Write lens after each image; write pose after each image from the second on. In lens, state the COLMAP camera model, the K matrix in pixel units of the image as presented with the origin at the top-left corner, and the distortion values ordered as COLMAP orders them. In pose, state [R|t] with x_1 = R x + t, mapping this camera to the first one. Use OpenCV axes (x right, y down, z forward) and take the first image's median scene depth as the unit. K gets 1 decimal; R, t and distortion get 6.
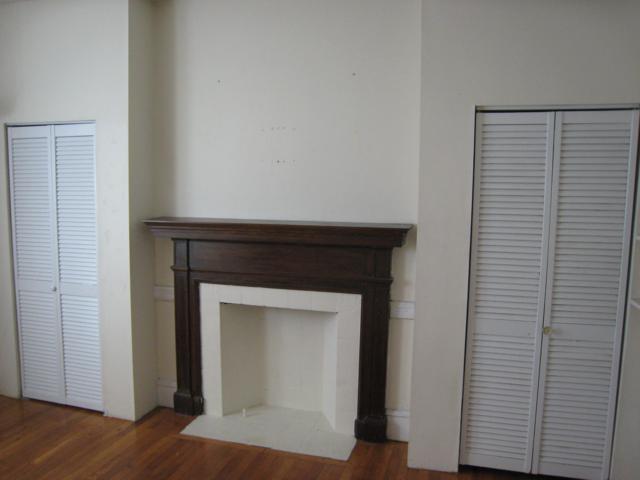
lens RADIAL K [[536.0, 0, 319.5], [0, 536.0, 271.9], [0, 0, 1]] dist [-0.106077, 0.075573]
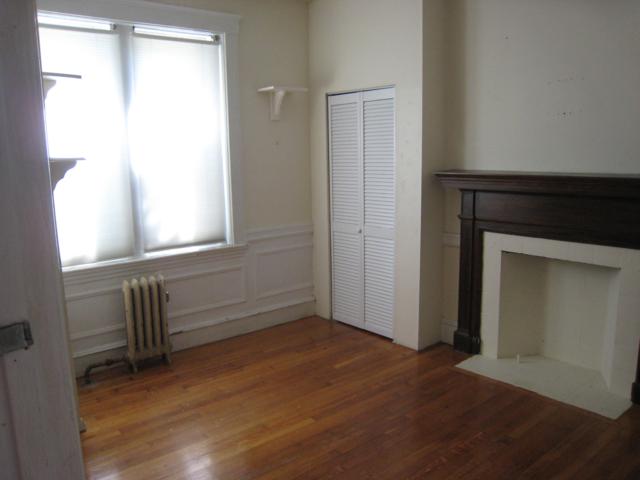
lens RADIAL K [[536.0, 0, 319.5], [0, 536.0, 271.9], [0, 0, 1]] dist [-0.106077, 0.075573]
pose [[0.843747, 0.082911, -0.530299, 0.068361], [-0.036063, 0.994522, 0.098111, 0.008810], [0.535529, -0.063656, 0.842115, -0.076120]]
